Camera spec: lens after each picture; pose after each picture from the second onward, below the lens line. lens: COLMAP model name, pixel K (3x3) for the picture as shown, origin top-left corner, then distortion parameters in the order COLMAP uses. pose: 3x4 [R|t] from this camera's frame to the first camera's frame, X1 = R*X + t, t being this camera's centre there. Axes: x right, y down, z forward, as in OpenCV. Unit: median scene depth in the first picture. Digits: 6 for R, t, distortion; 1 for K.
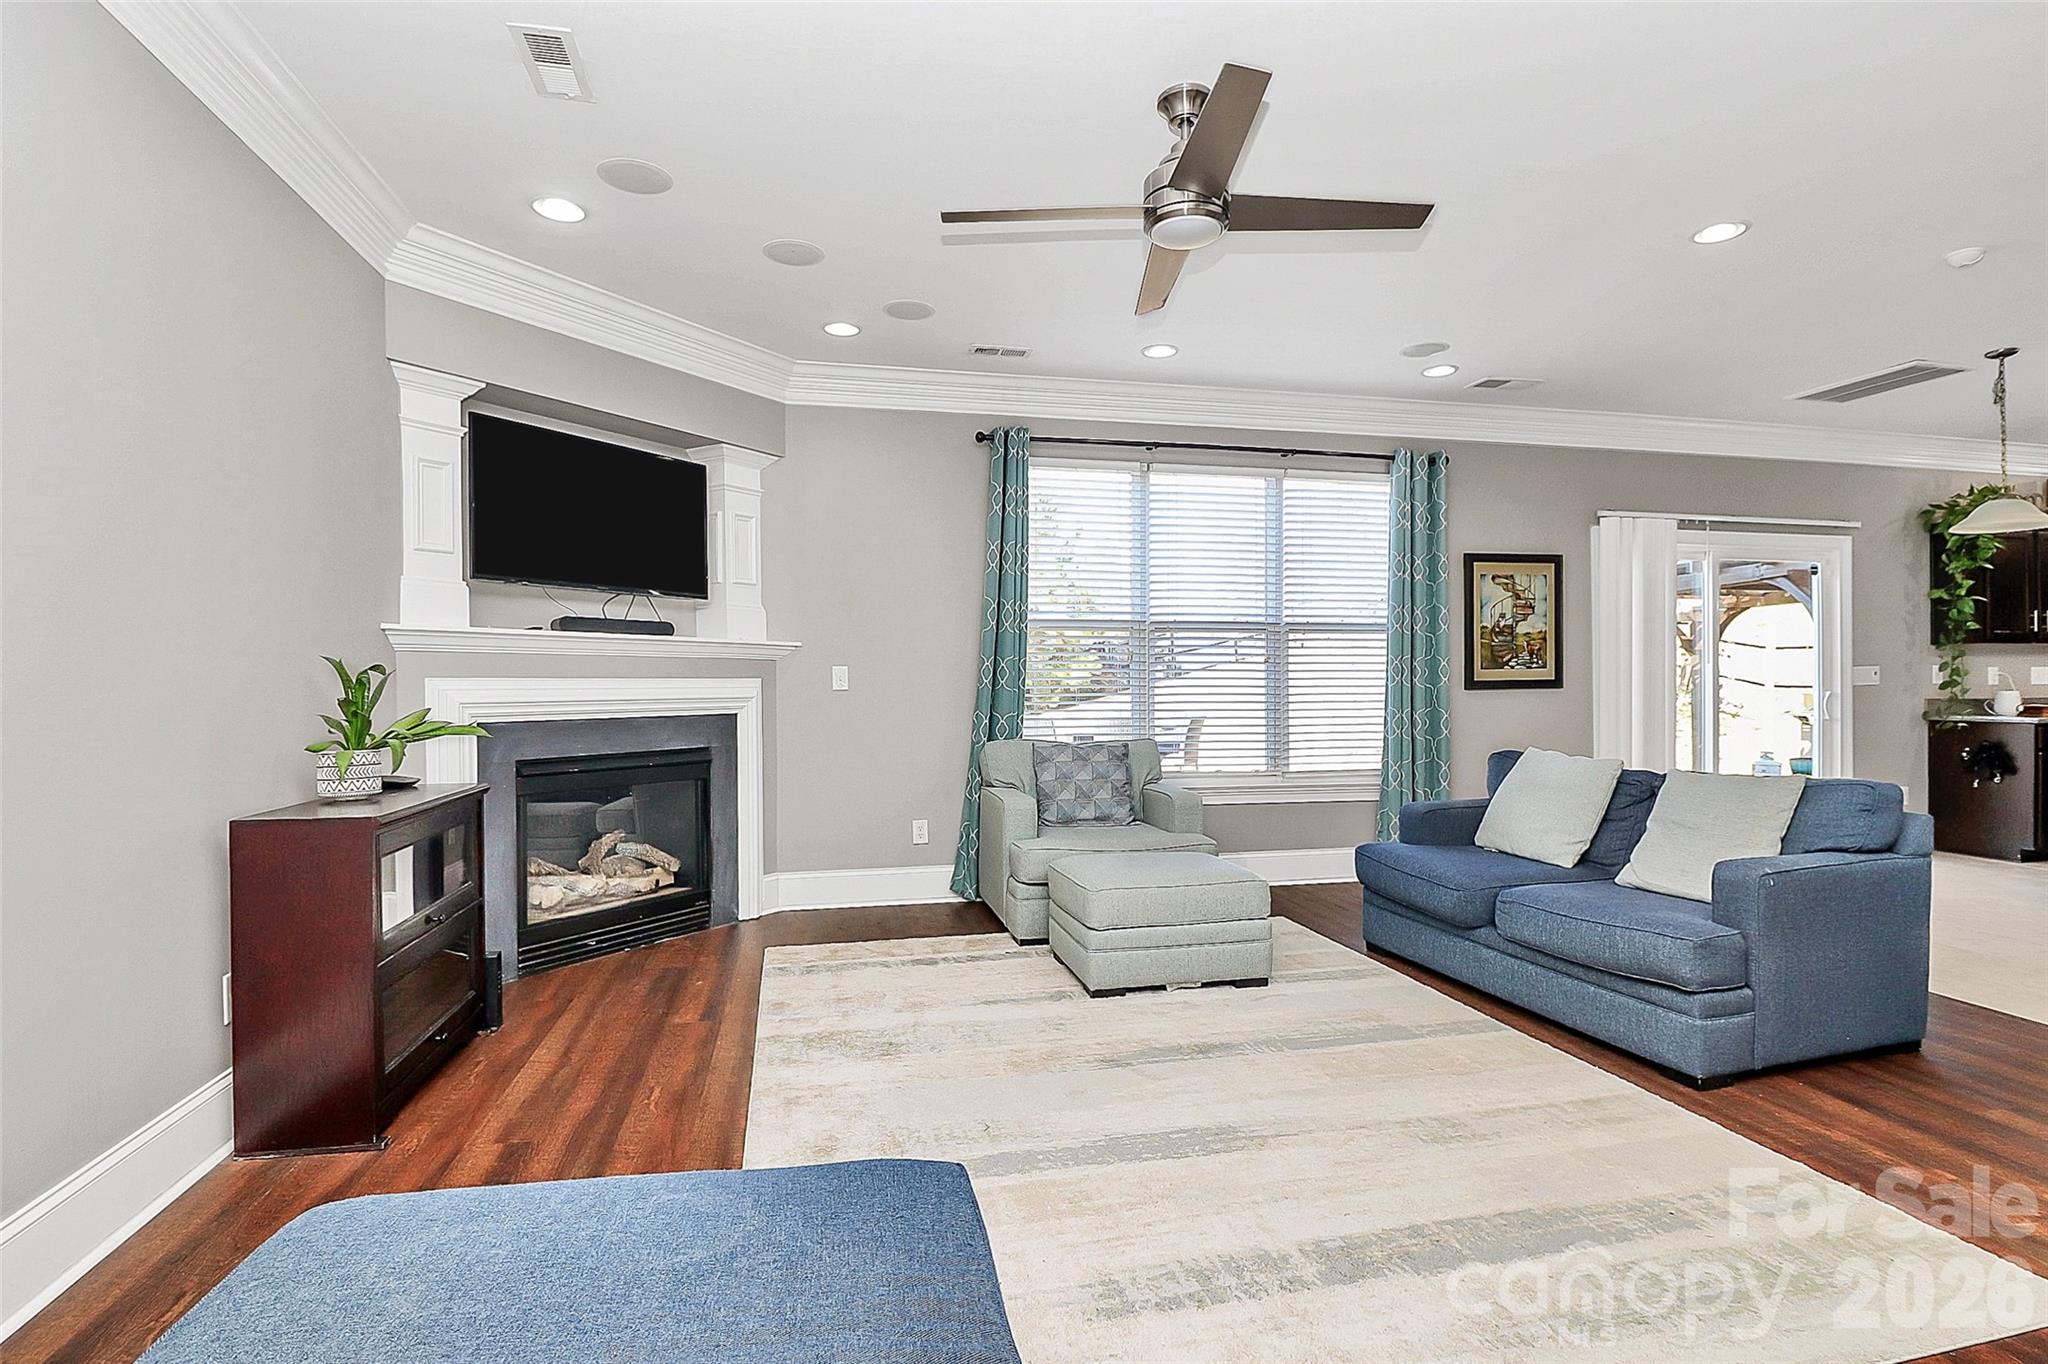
lens RADIAL K [[985.5, 0, 1031.9], [0, 985.5, 691.0], [0, 0, 1]] dist [0.004552, -0.012171]
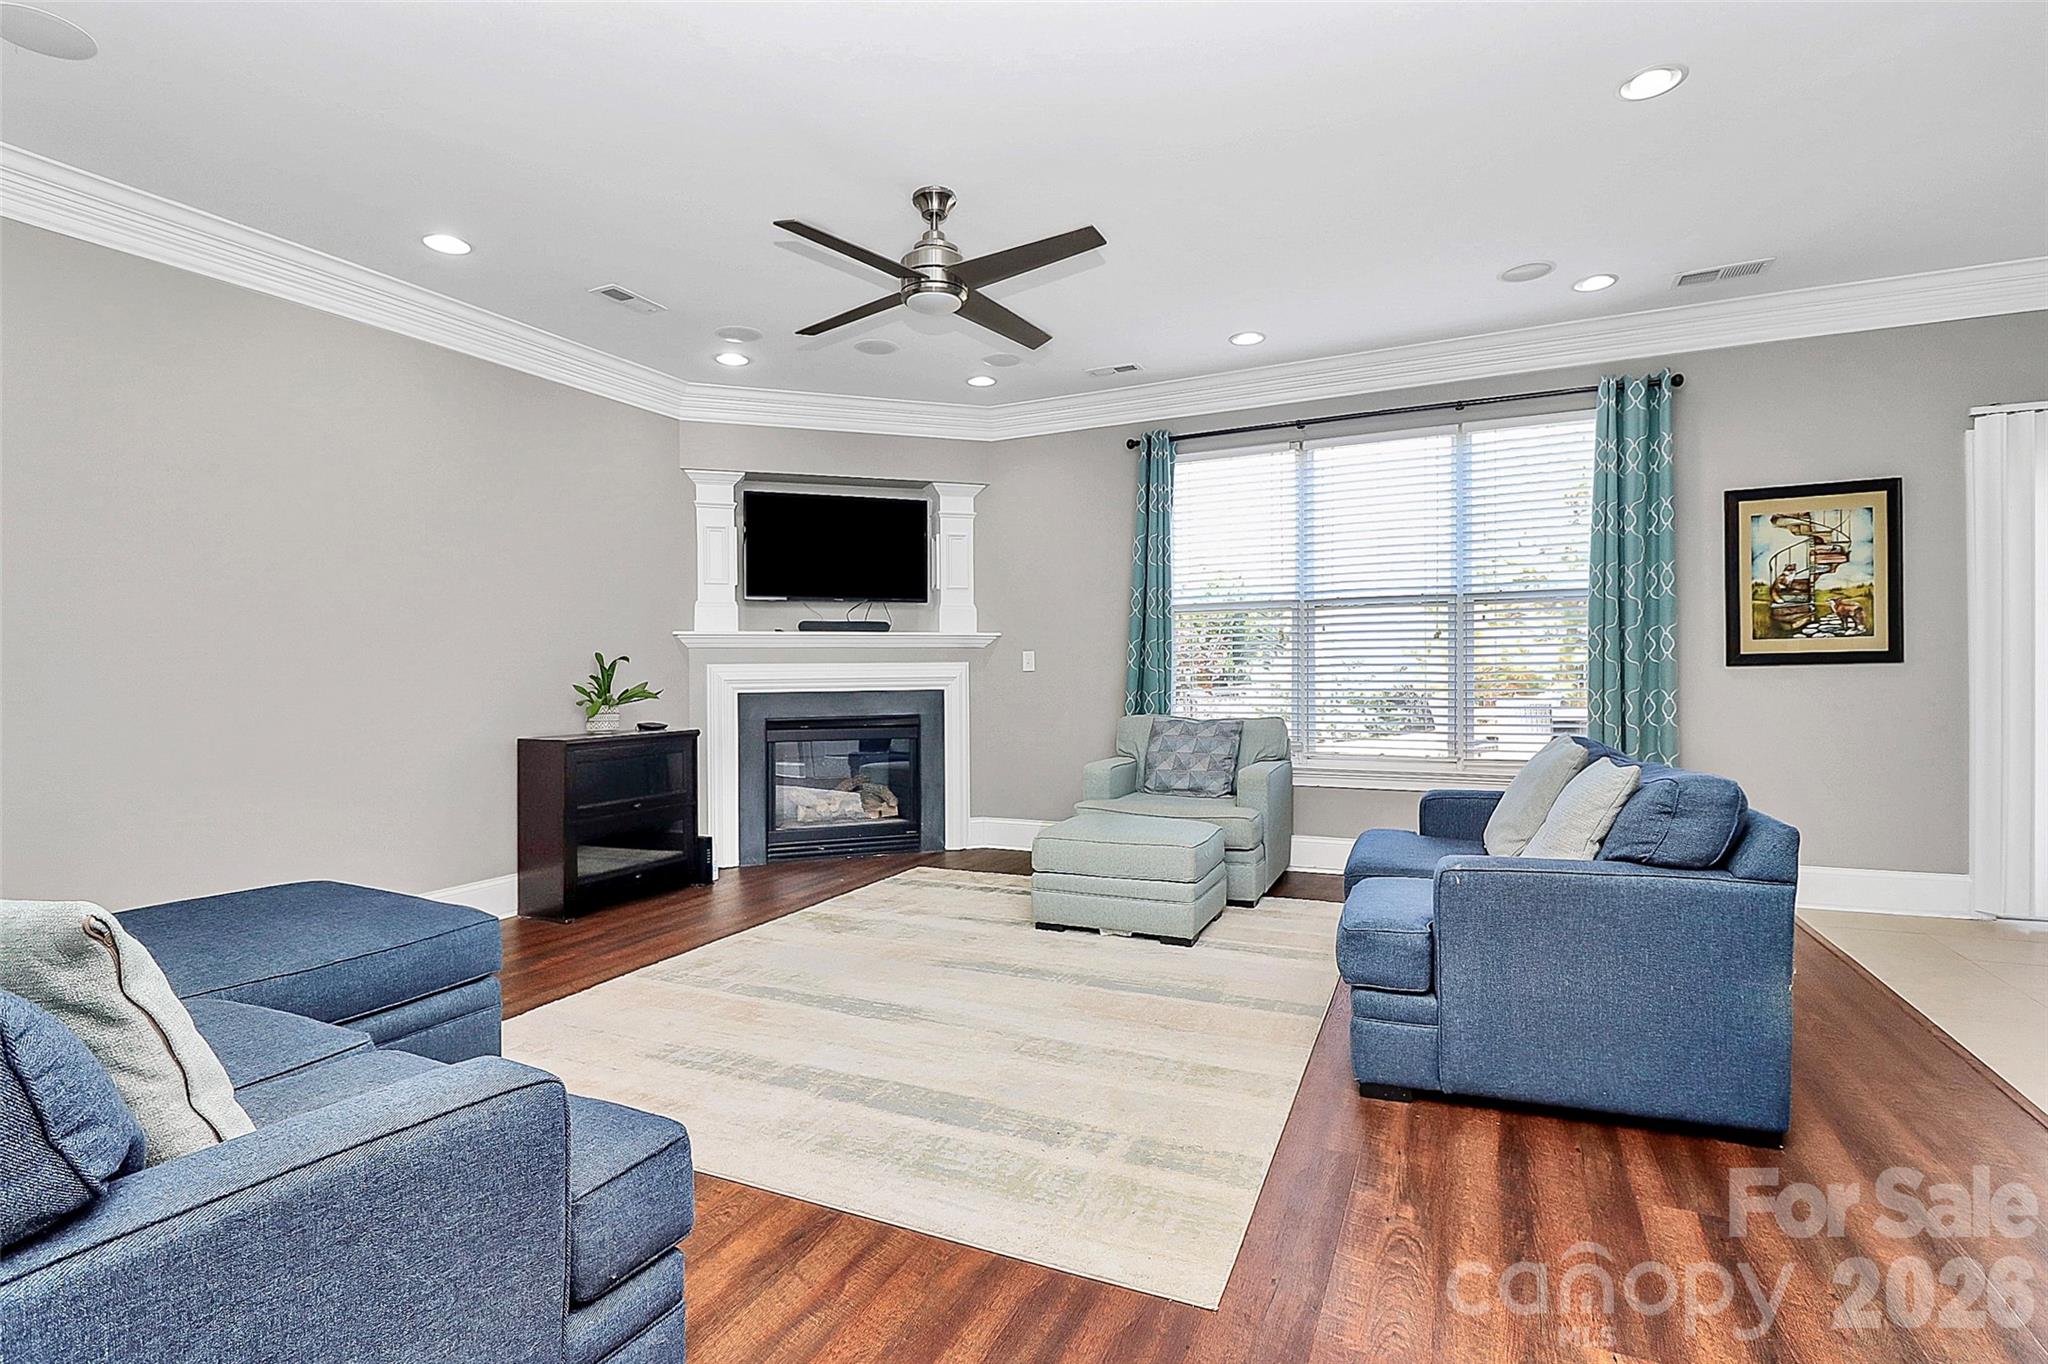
lens RADIAL K [[990.3, 0, 1024.0], [0, 990.3, 682.0], [0, 0, 1]] dist [-0.001887, -0.000871]
pose [[0.785033, 0.000273, -0.619454, 0.547228], [0.003036, 0.999986, 0.004289, 0.007150], [0.619447, -0.005248, 0.785021, 0.041730]]
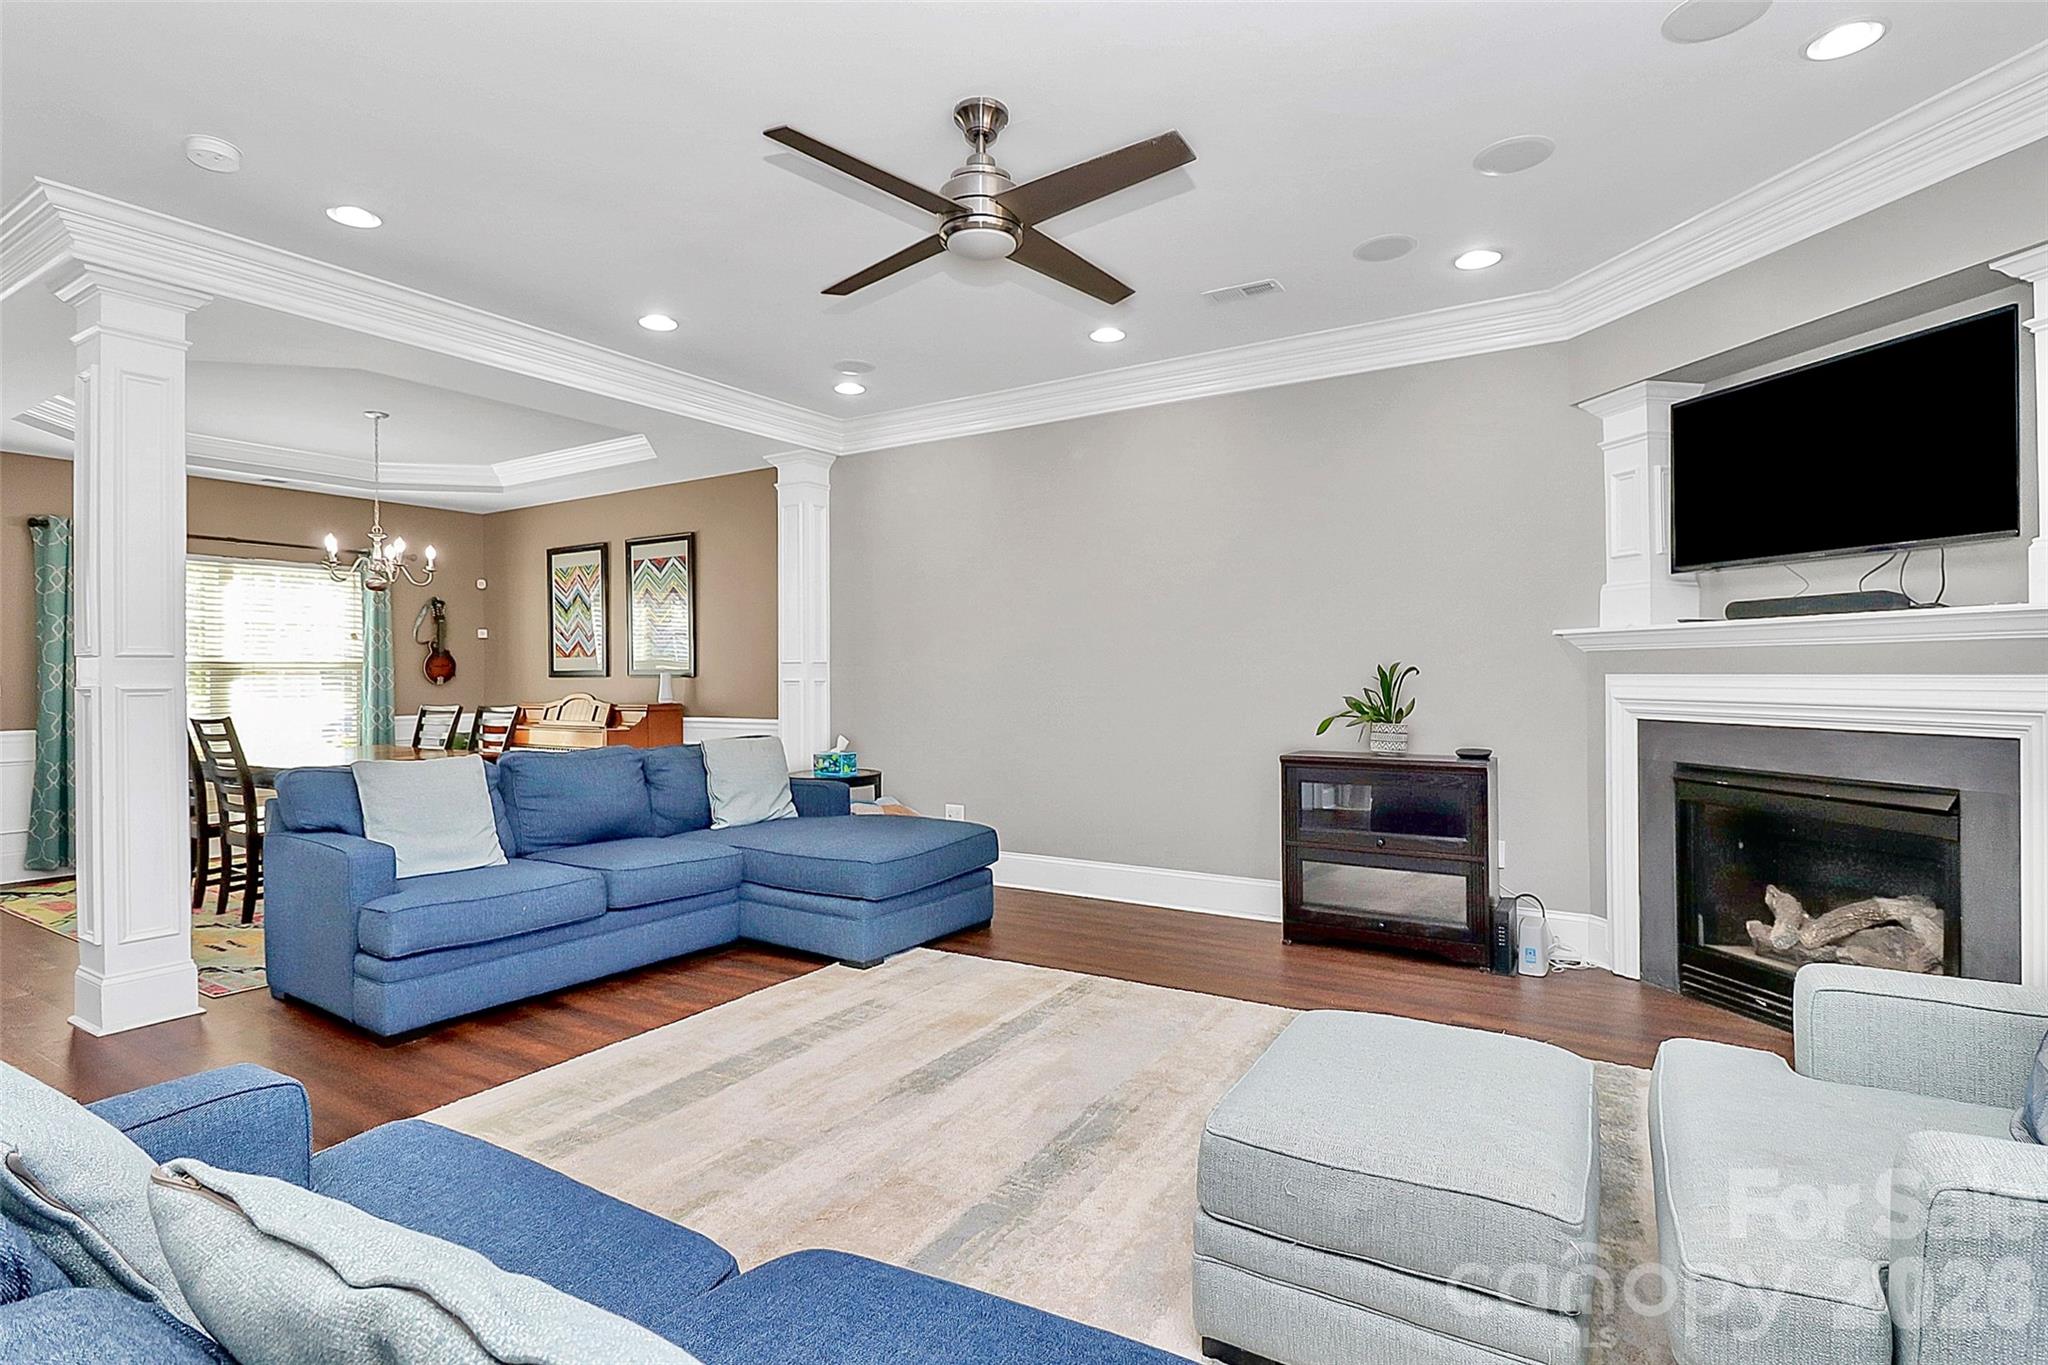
lens RADIAL K [[973.7, 0, 988.0], [0, 973.7, 651.7], [0, 0, 1]] dist [0.003876, 0.000027]
pose [[-0.710178, -0.013602, -0.703891, 0.458077], [-0.003622, 0.999871, -0.015667, -0.013346], [0.704013, -0.008577, -0.710135, 0.905229]]
